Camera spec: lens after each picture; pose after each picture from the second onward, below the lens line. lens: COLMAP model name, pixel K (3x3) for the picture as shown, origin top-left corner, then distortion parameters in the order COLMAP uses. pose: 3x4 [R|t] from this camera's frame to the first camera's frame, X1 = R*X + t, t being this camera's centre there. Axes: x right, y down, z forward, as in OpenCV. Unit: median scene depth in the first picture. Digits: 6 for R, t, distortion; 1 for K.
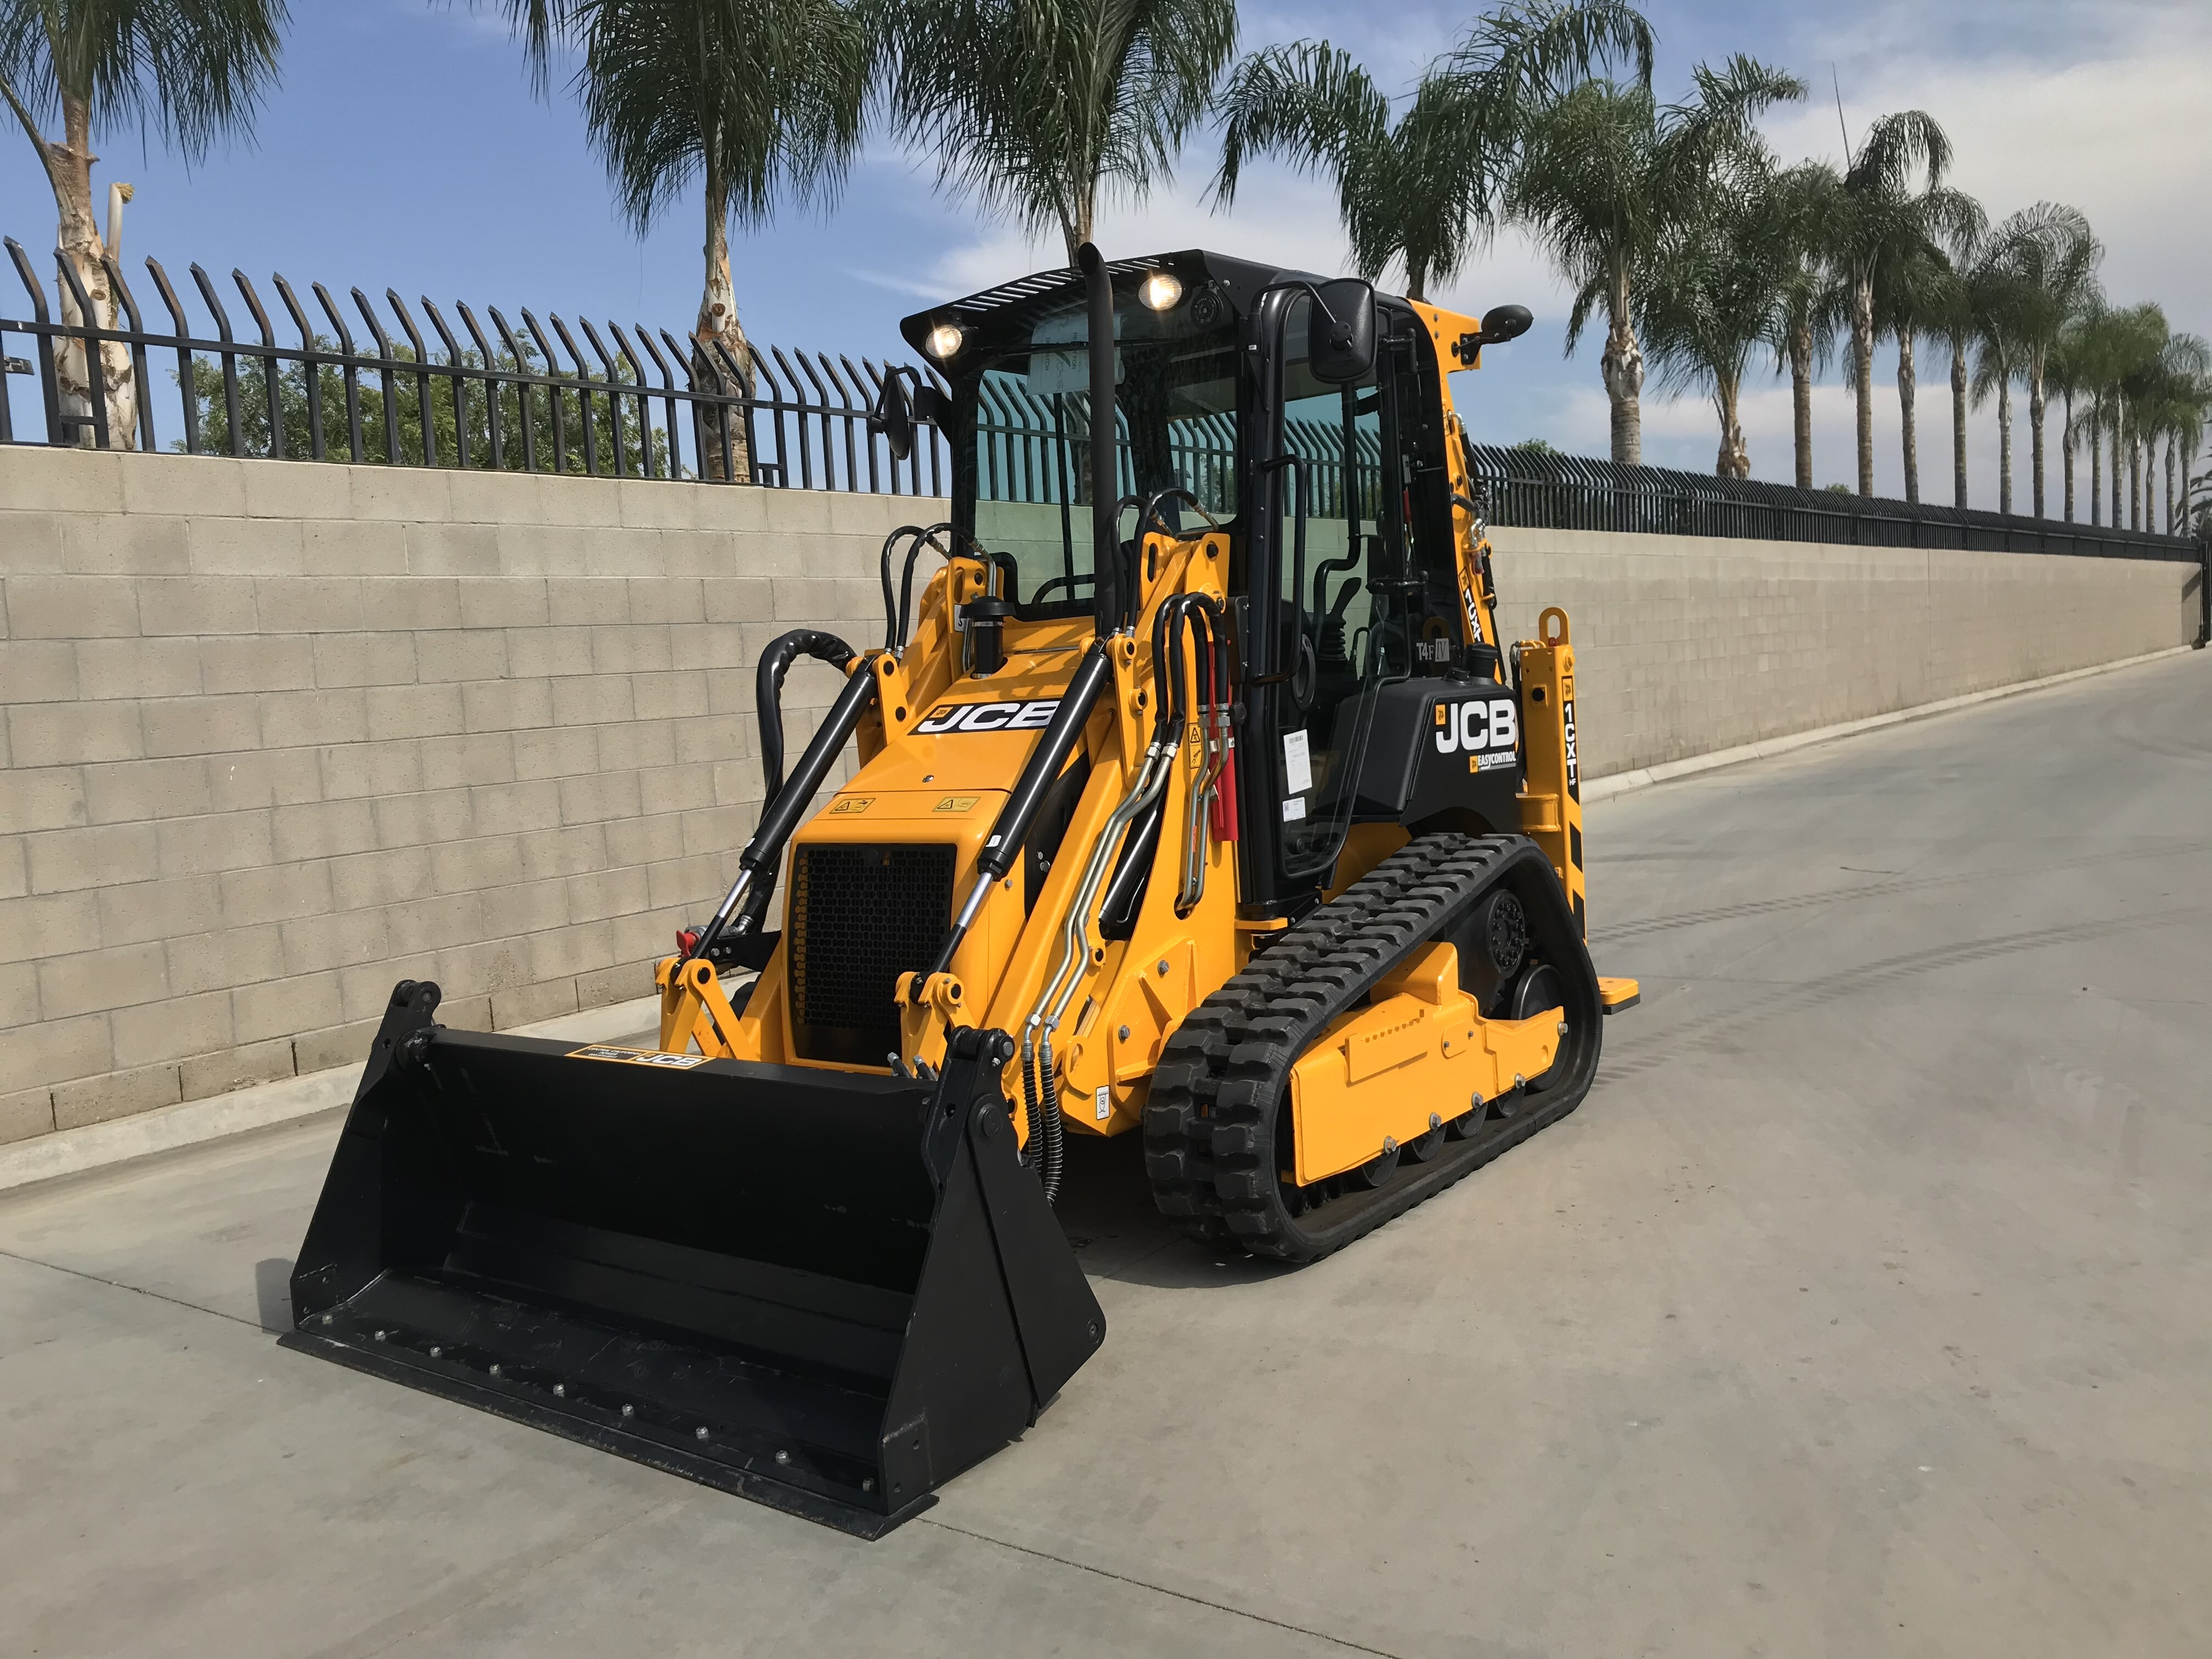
lens RADIAL K [[1755.2, 0, 1106.0], [0, 1755.2, 829.5], [0, 0, 1]] dist [0.011173, 0.010513]
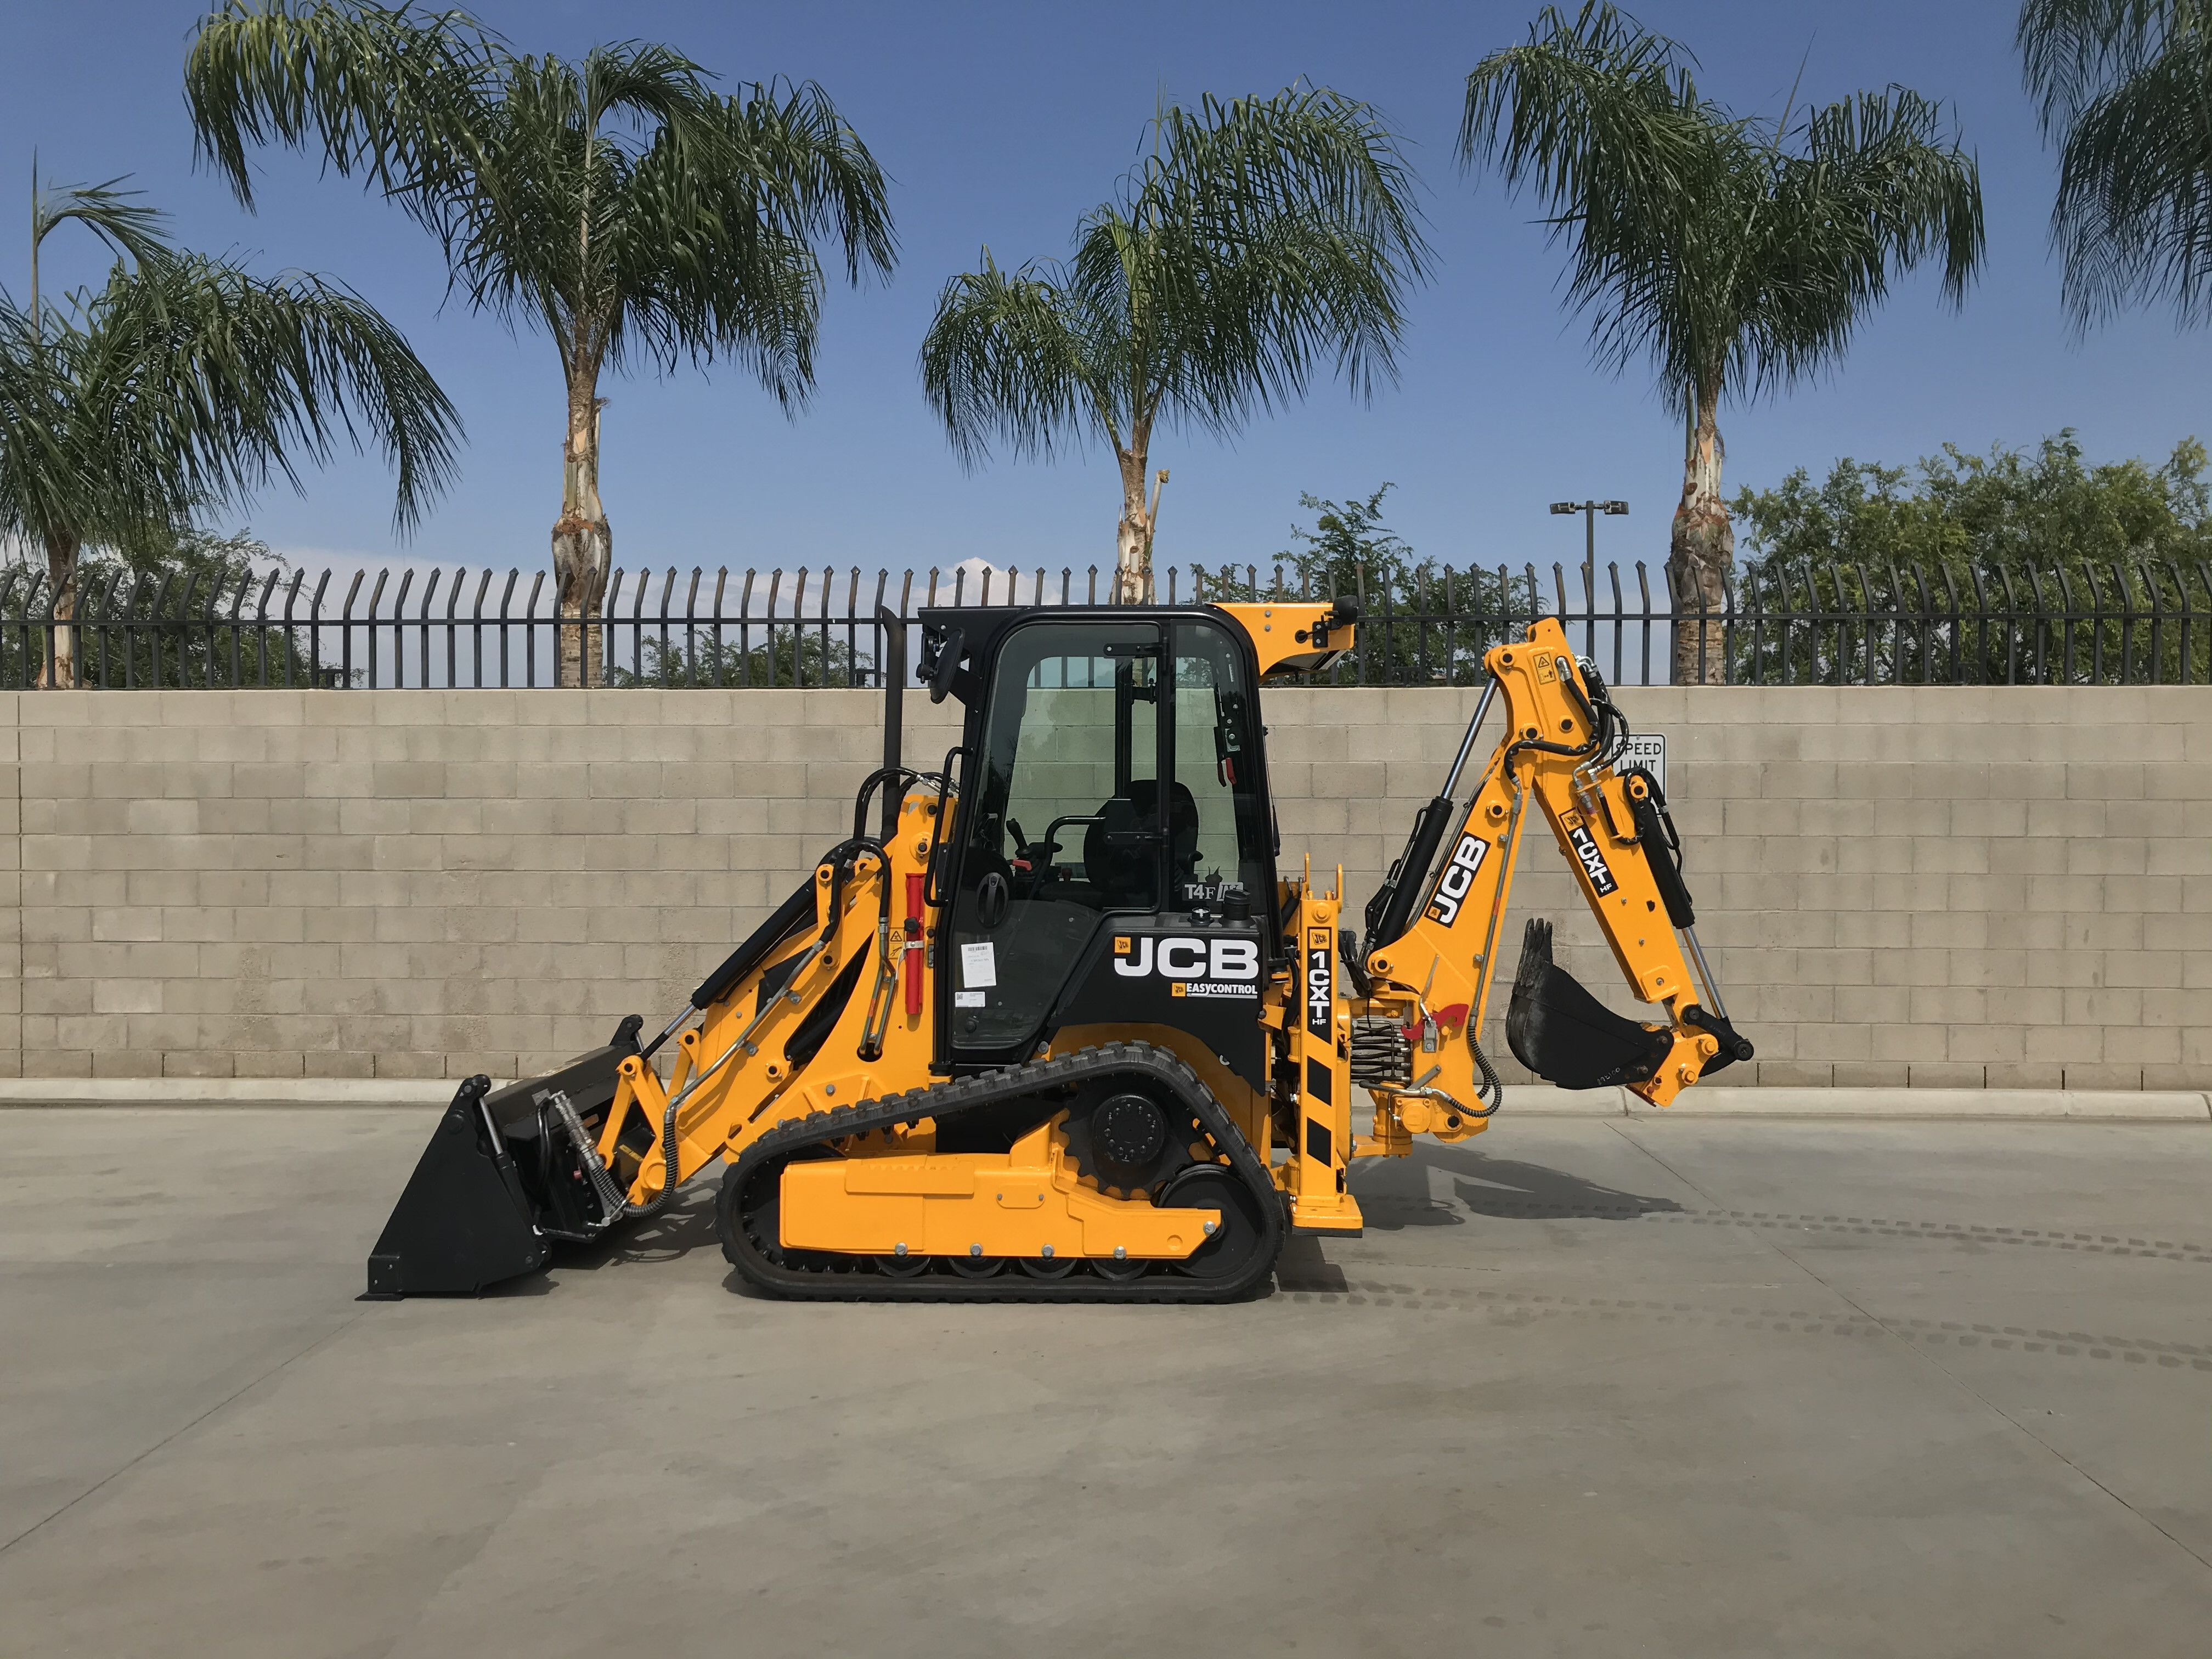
lens RADIAL K [[1755.2, 0, 1106.0], [0, 1755.2, 829.5], [0, 0, 1]] dist [0.011173, 0.010513]
pose [[0.583852, 0.077143, -0.808187, 1.147480], [-0.113622, 0.993442, 0.012743, -0.156592], [0.803870, 0.084388, 0.588788, 0.247914]]
